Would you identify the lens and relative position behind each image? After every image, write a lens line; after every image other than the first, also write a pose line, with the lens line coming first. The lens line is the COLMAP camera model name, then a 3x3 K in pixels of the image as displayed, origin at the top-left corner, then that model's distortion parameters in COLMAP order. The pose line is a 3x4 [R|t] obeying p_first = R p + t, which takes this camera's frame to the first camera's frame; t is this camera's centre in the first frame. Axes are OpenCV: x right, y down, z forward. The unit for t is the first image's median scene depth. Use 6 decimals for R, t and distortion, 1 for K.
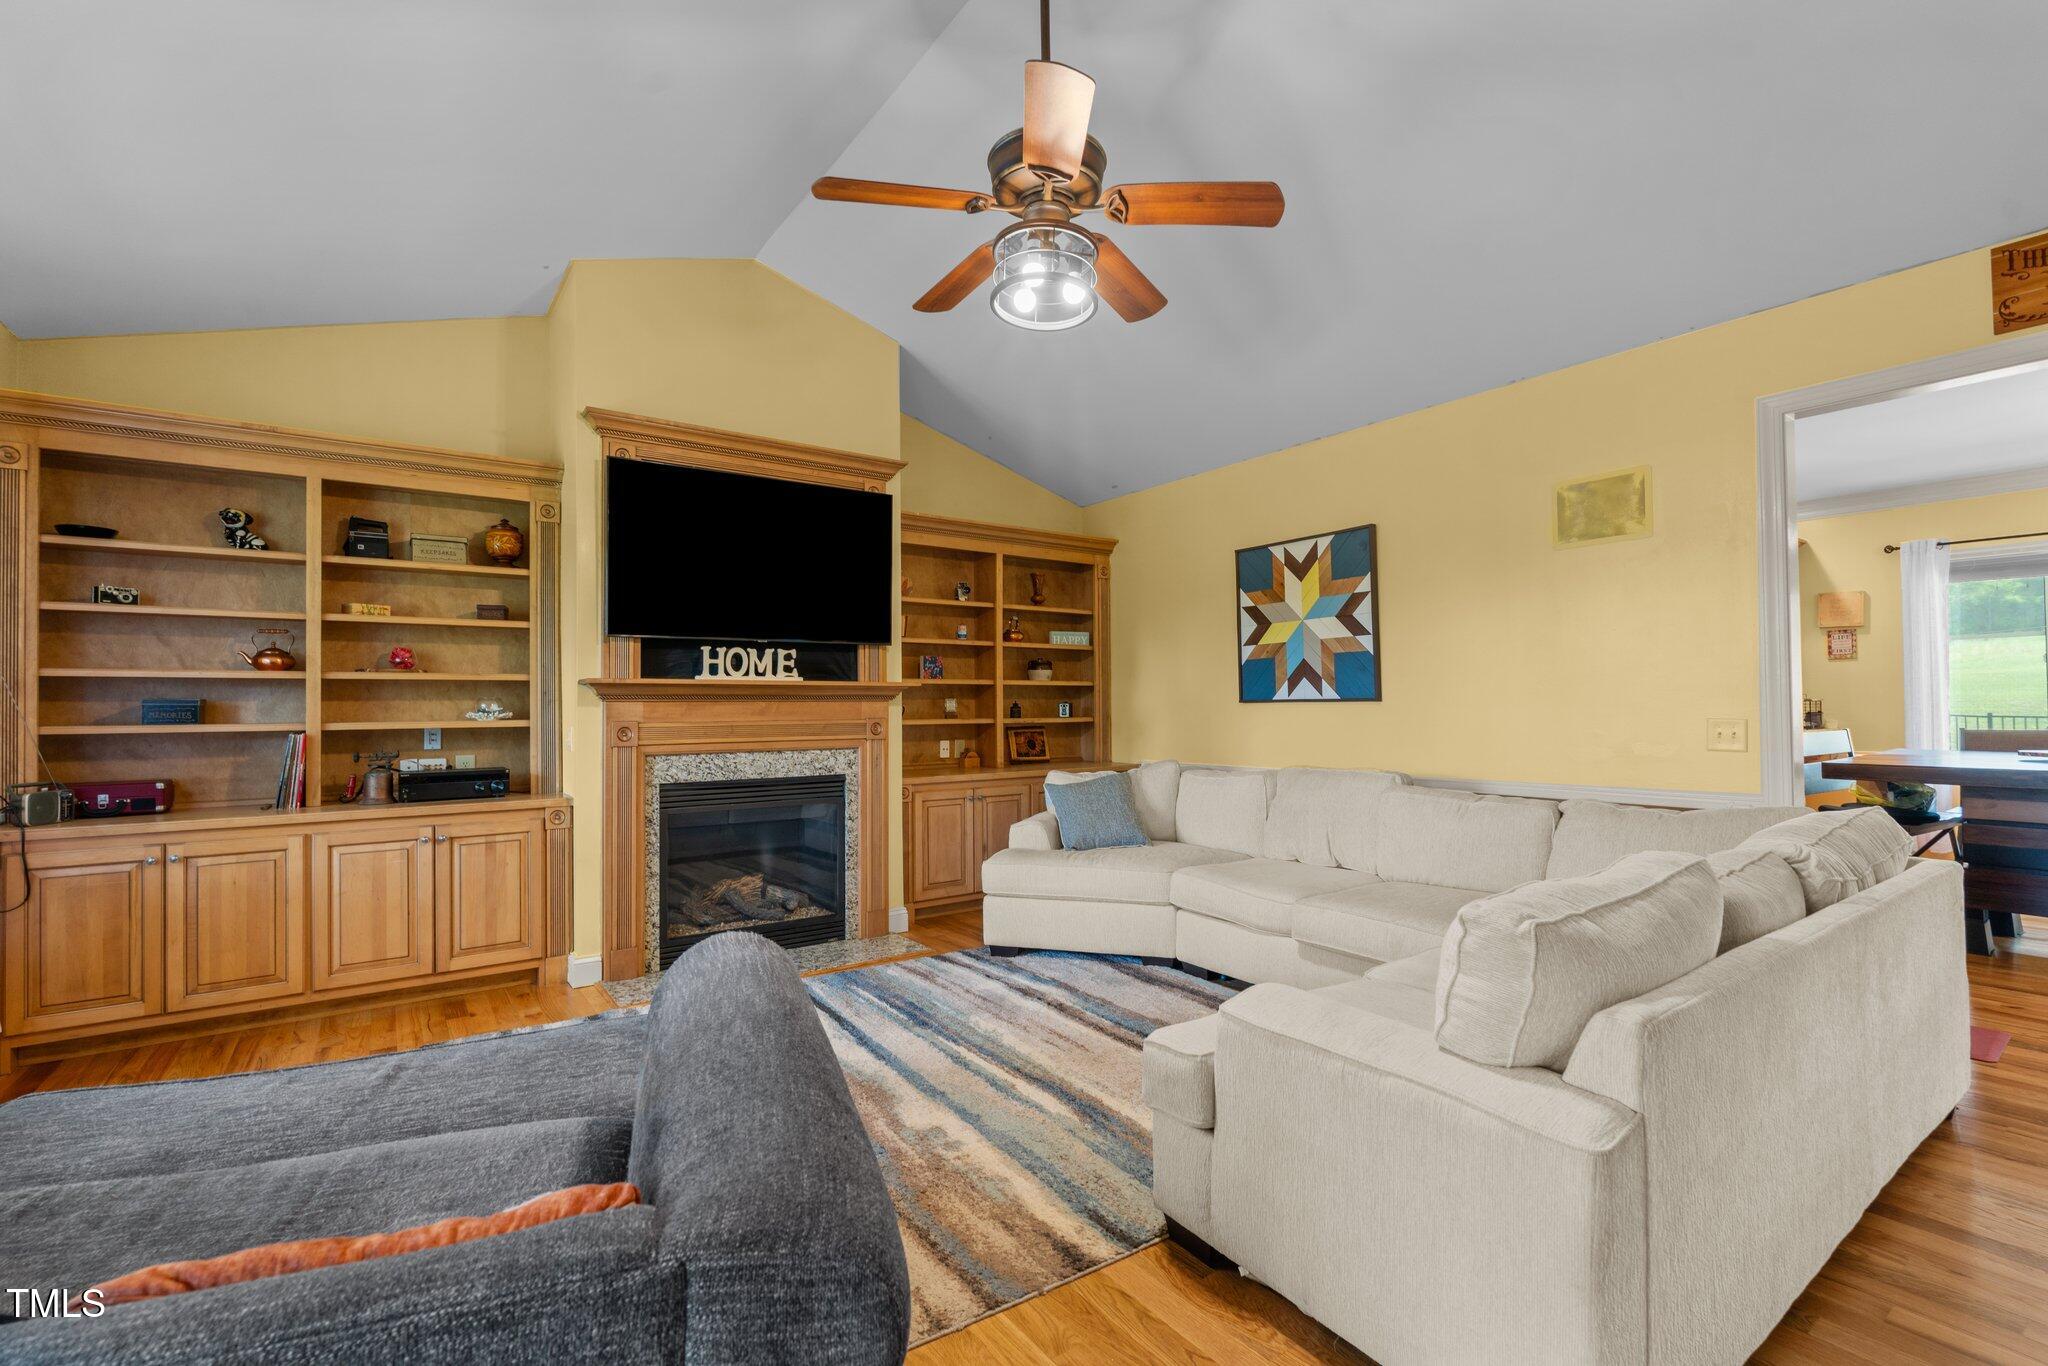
lens RADIAL K [[907.9, 0, 1007.0], [0, 907.9, 686.6], [0, 0, 1]] dist [-0.009371, 0.001622]
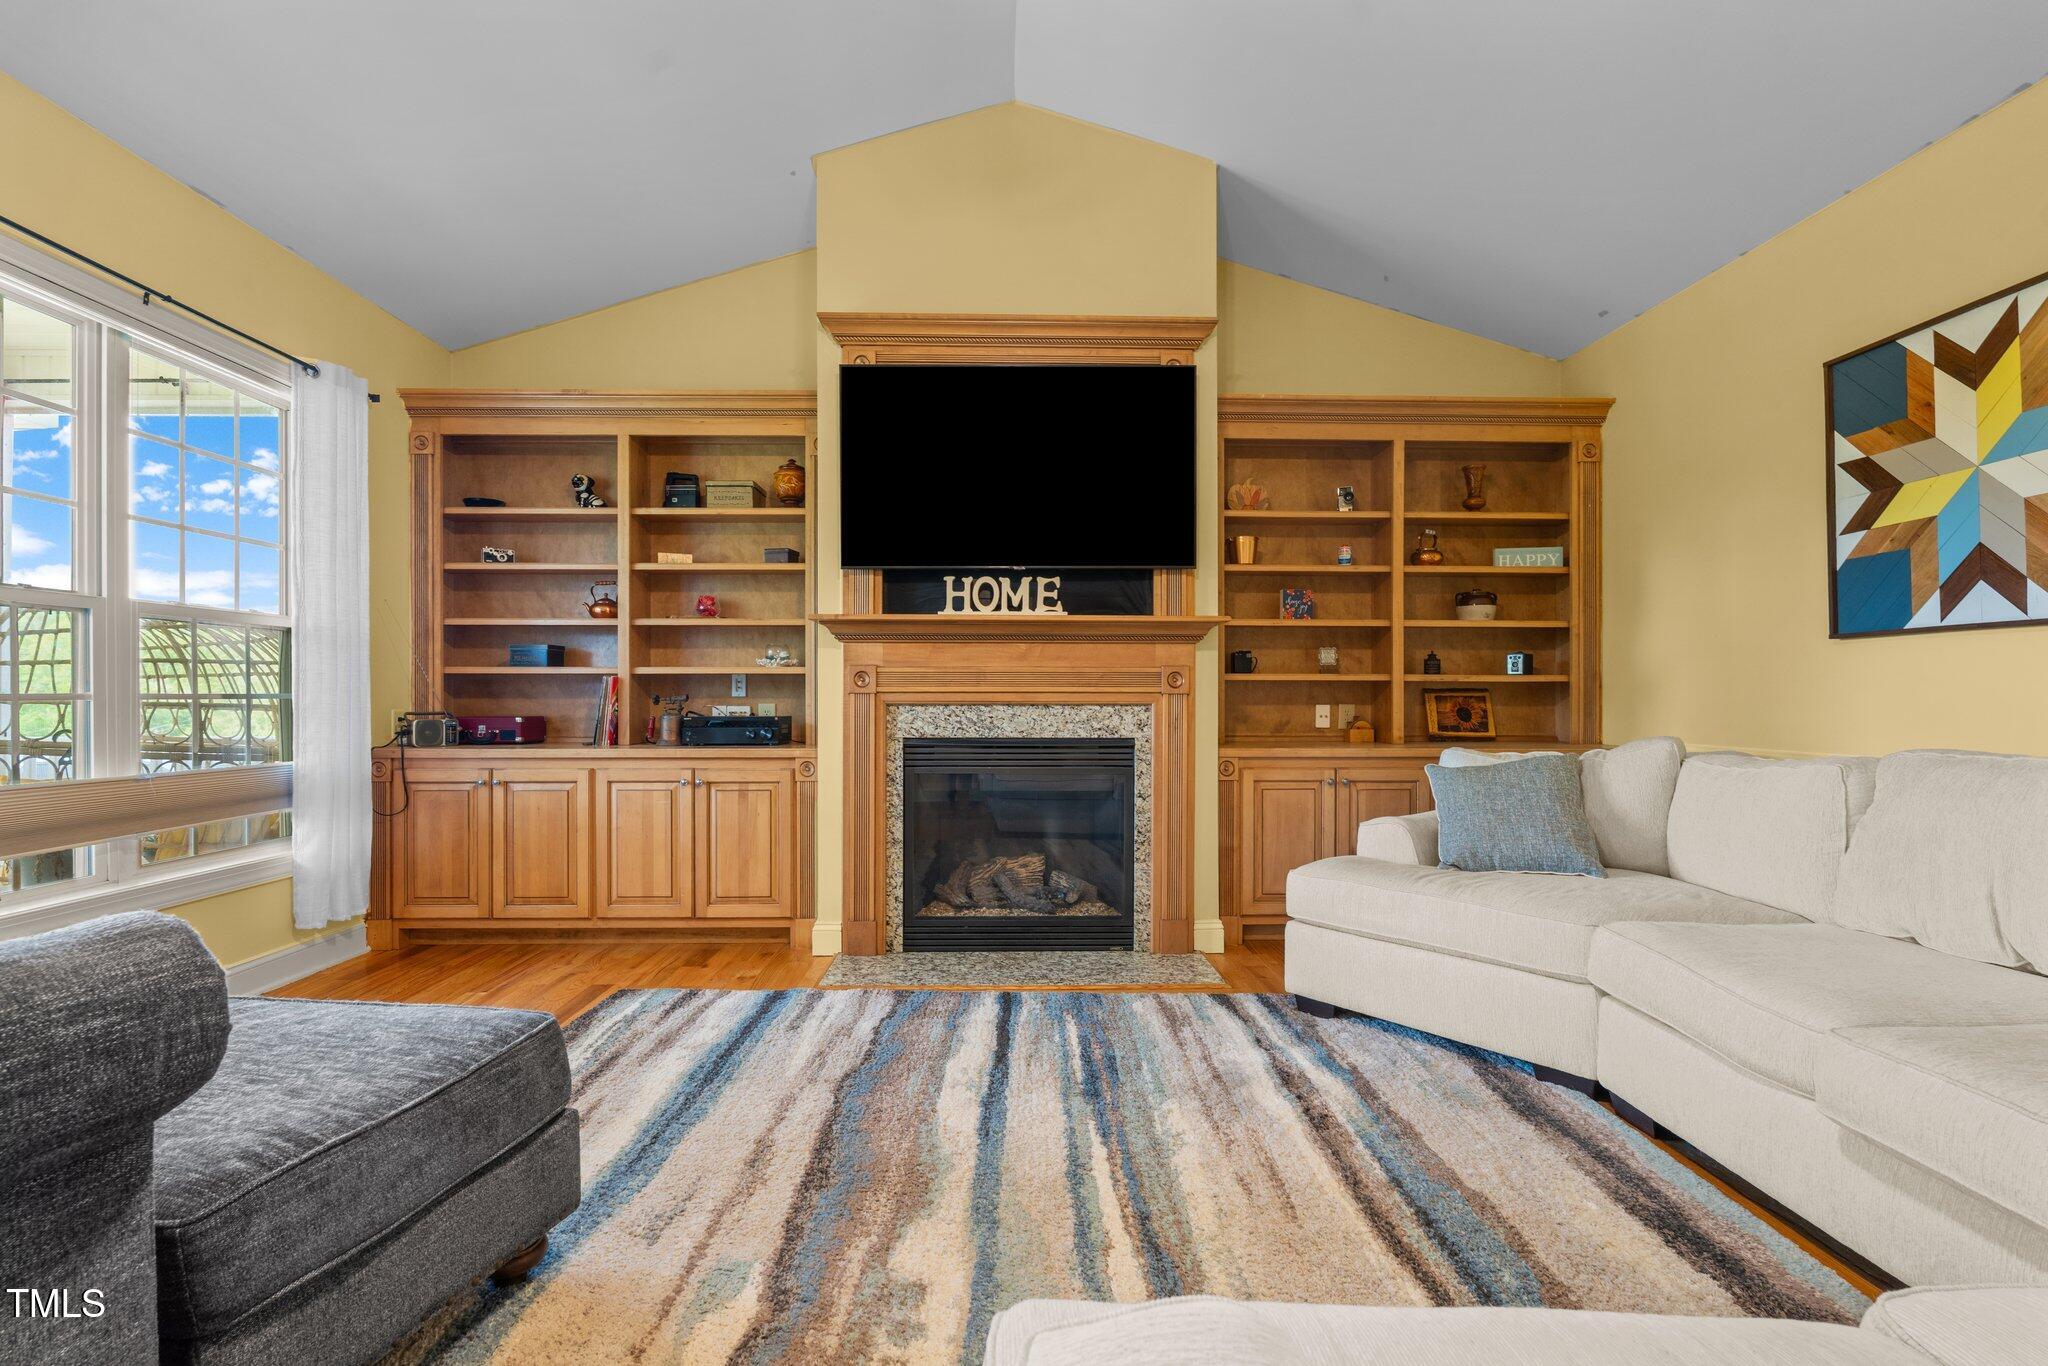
lens RADIAL K [[907.9, 0, 1037.2], [0, 907.9, 695.2], [0, 0, 1]] dist [-0.009371, 0.001622]
pose [[0.829798, 0.006618, -0.558024, 0.207968], [0.003852, 0.999838, 0.017586, 0.052019], [0.558050, -0.016742, 0.829638, 0.352372]]
